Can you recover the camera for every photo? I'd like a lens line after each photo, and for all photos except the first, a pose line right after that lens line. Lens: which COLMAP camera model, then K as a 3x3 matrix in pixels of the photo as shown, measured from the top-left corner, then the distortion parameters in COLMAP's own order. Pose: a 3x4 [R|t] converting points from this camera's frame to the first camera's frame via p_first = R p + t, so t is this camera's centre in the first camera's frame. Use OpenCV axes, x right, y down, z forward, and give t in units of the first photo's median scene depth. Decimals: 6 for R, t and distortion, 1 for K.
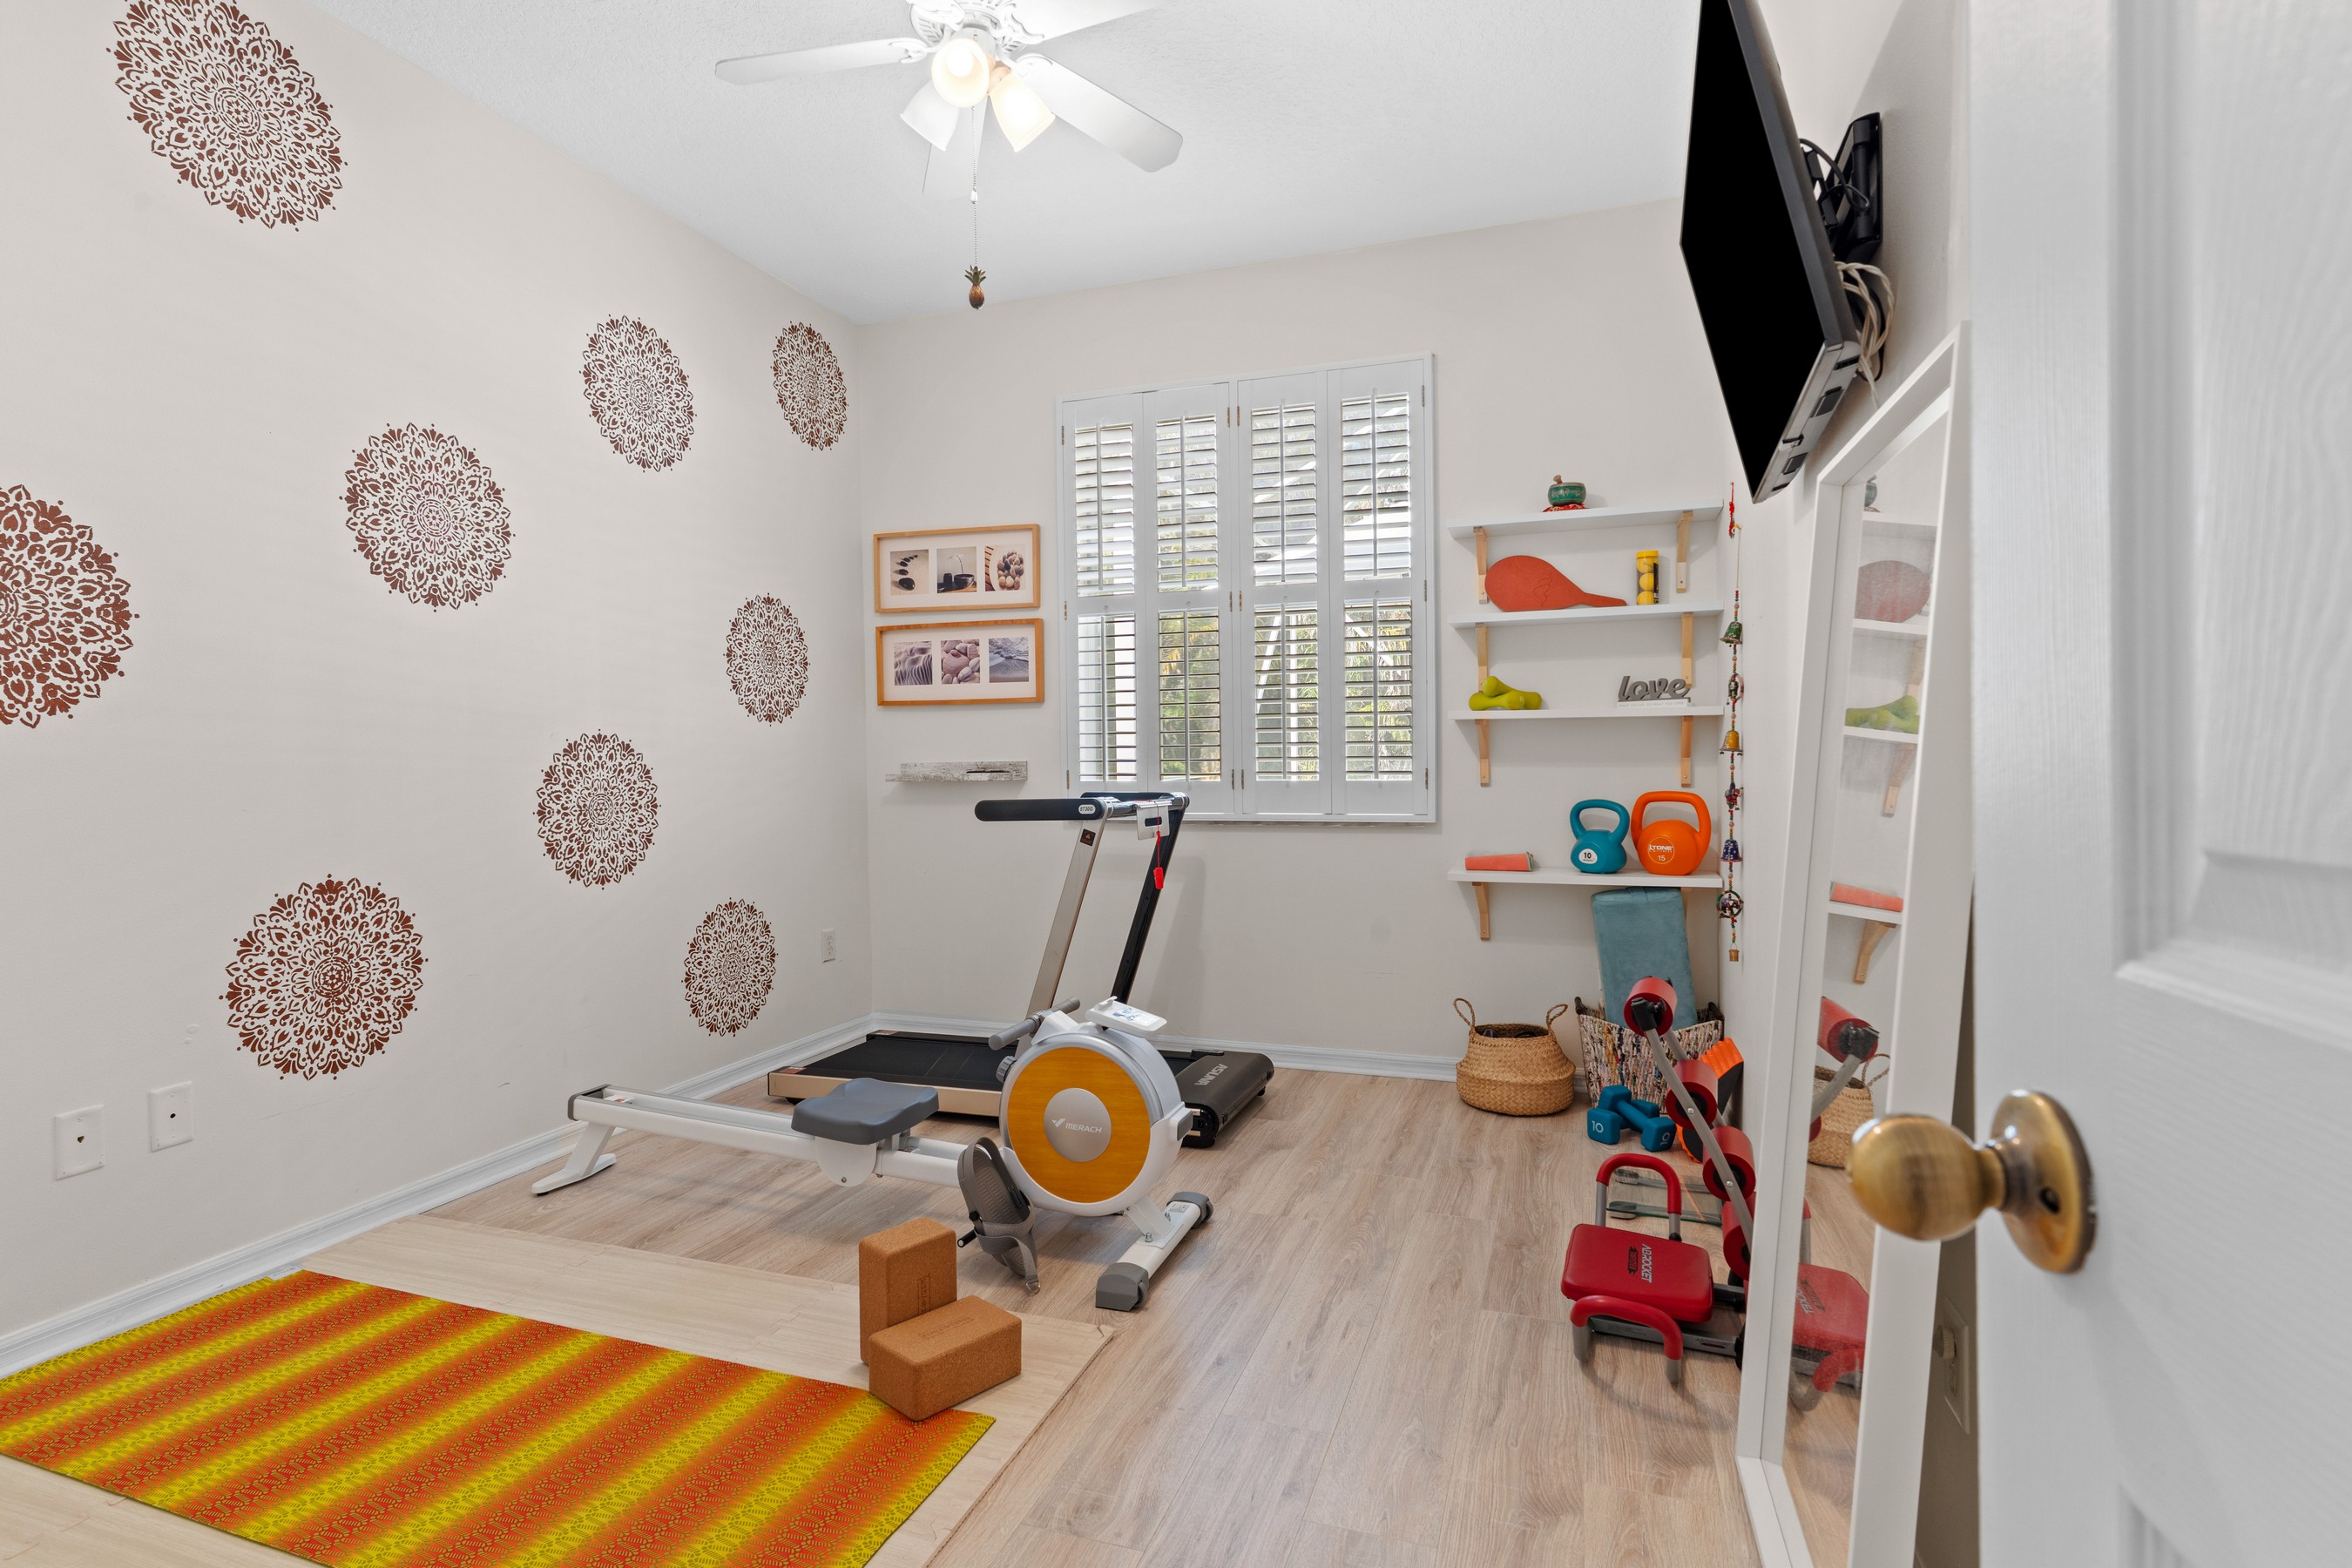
lens RADIAL K [[1170.2, 0, 1167.0], [0, 1170.2, 767.9], [0, 0, 1]] dist [0.002523, 0.000348]
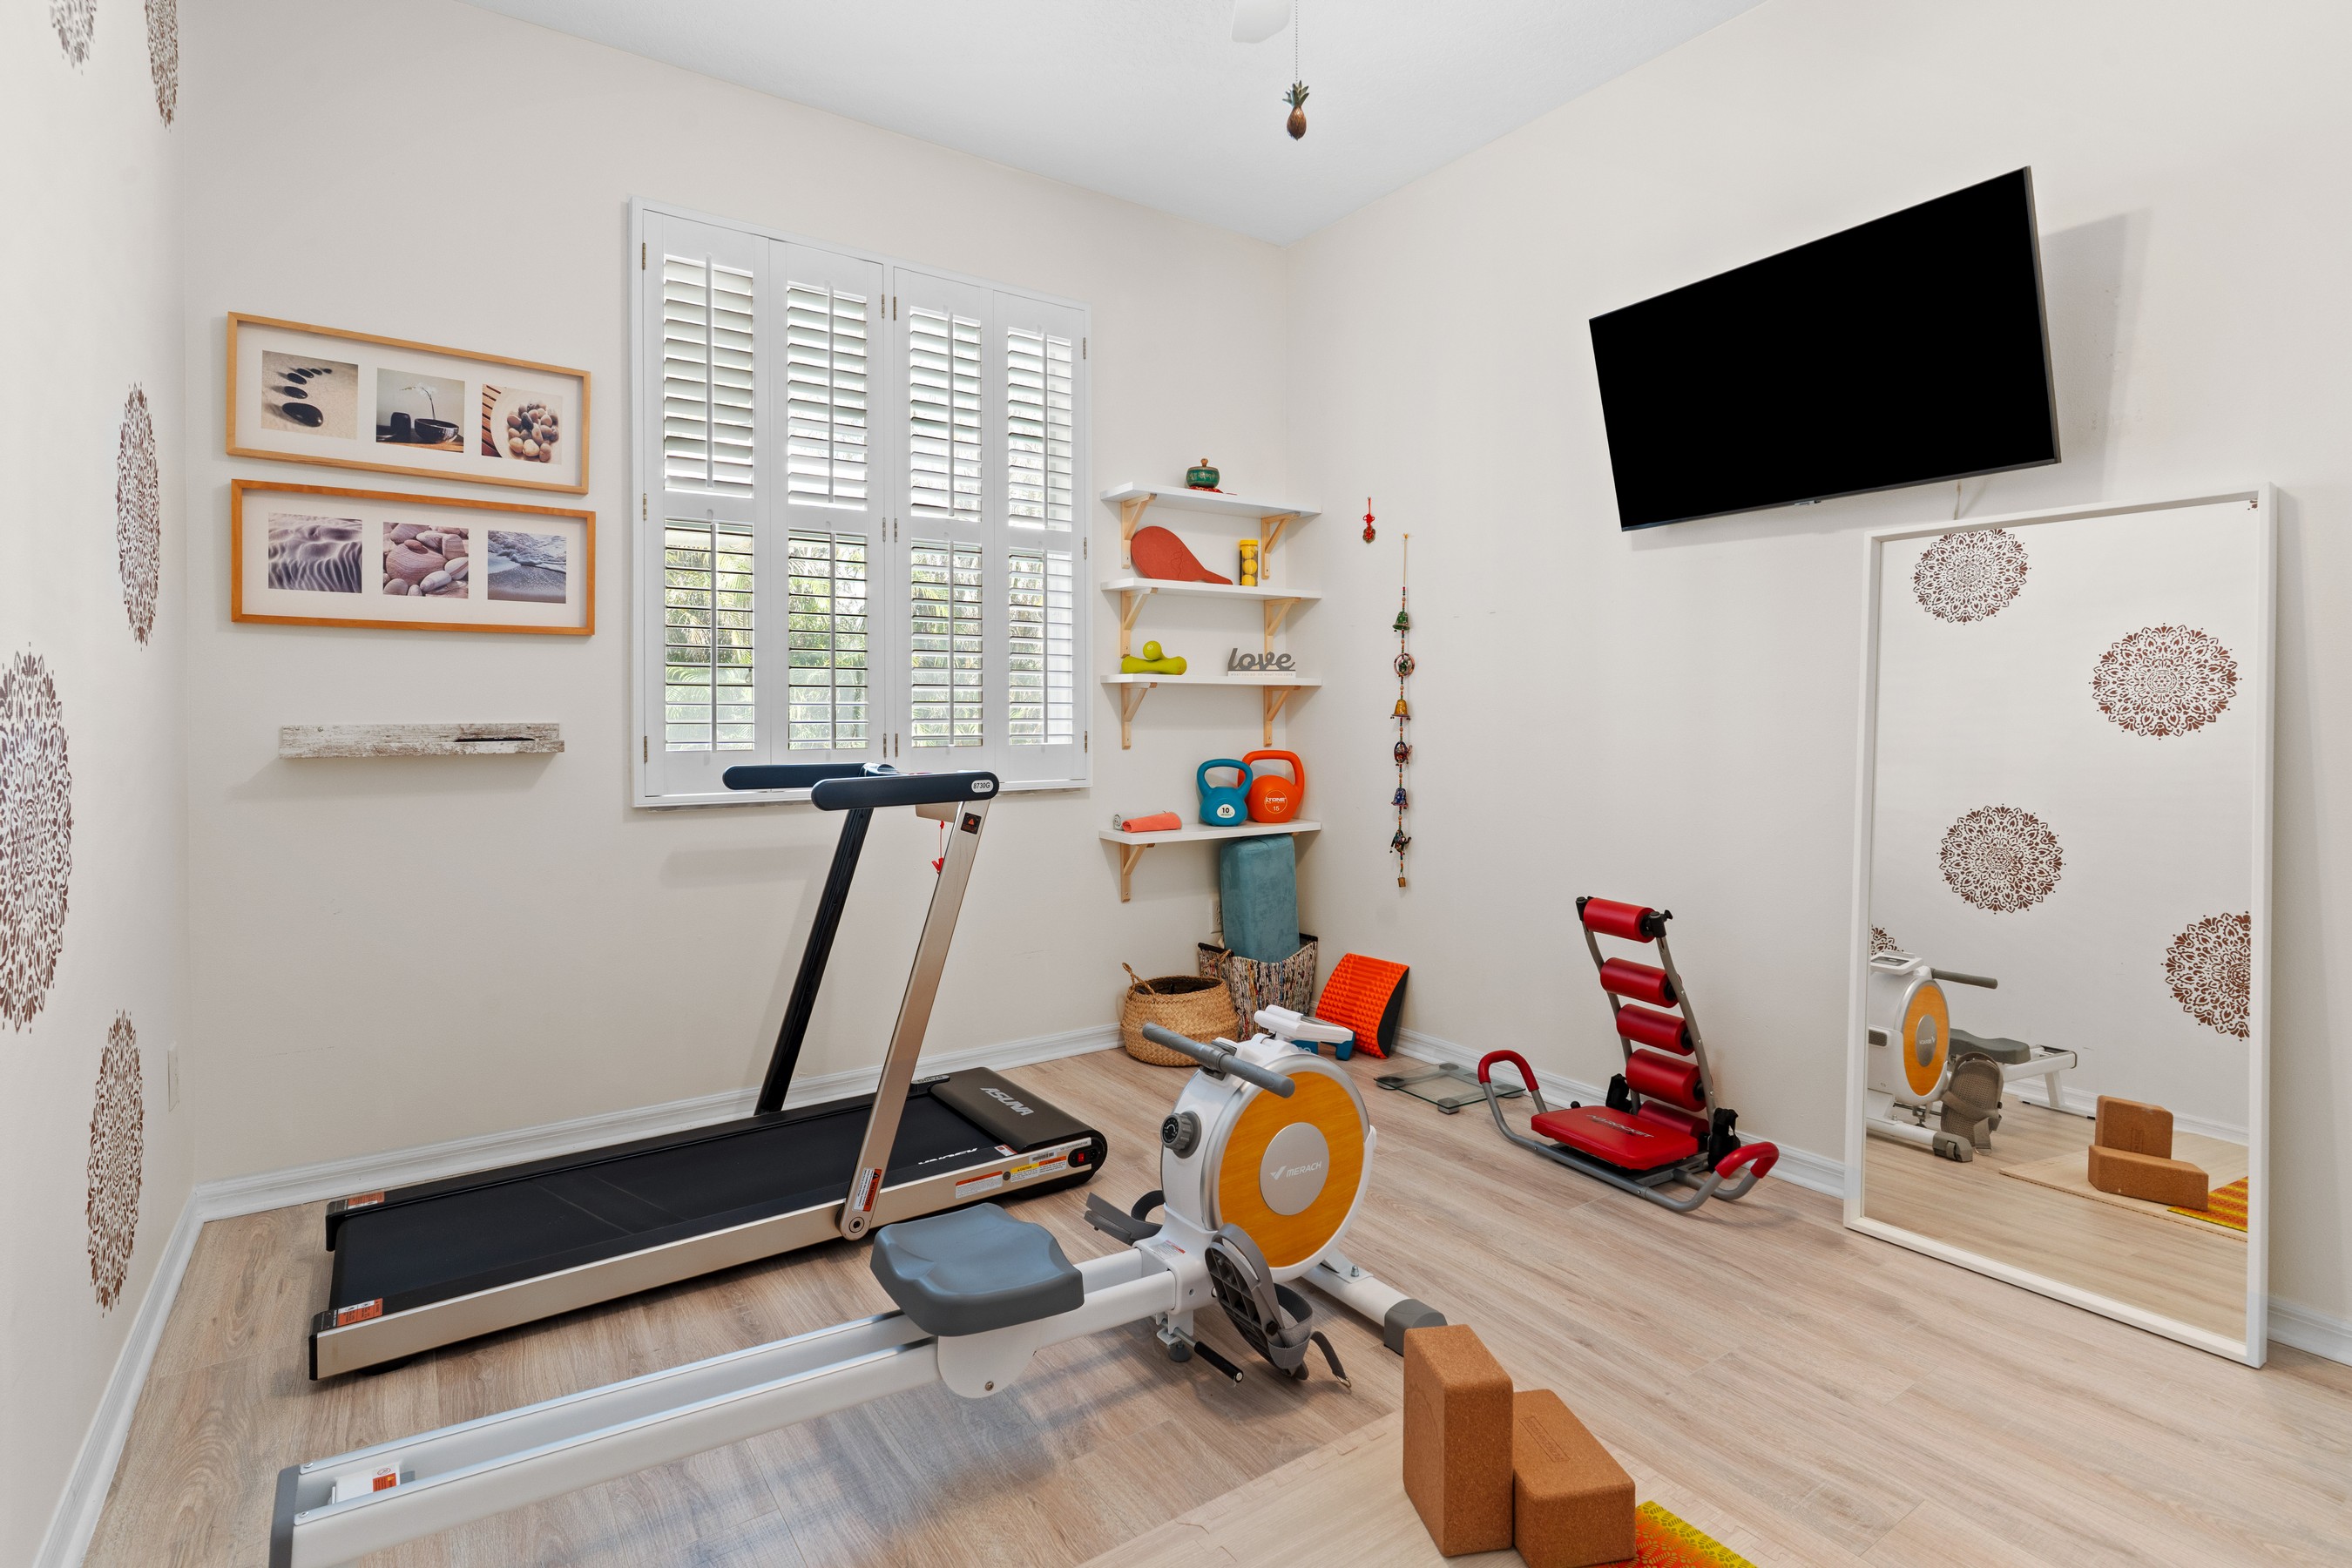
lens RADIAL K [[1137.5, 0, 1171.8], [0, 1137.5, 719.7], [0, 0, 1]] dist [0.000656, -0.000515]
pose [[0.592465, 0.004902, 0.805582, -0.435526], [0.003228, 0.999959, -0.008458, -0.000931], [-0.805590, 0.007611, 0.592425, 0.338447]]
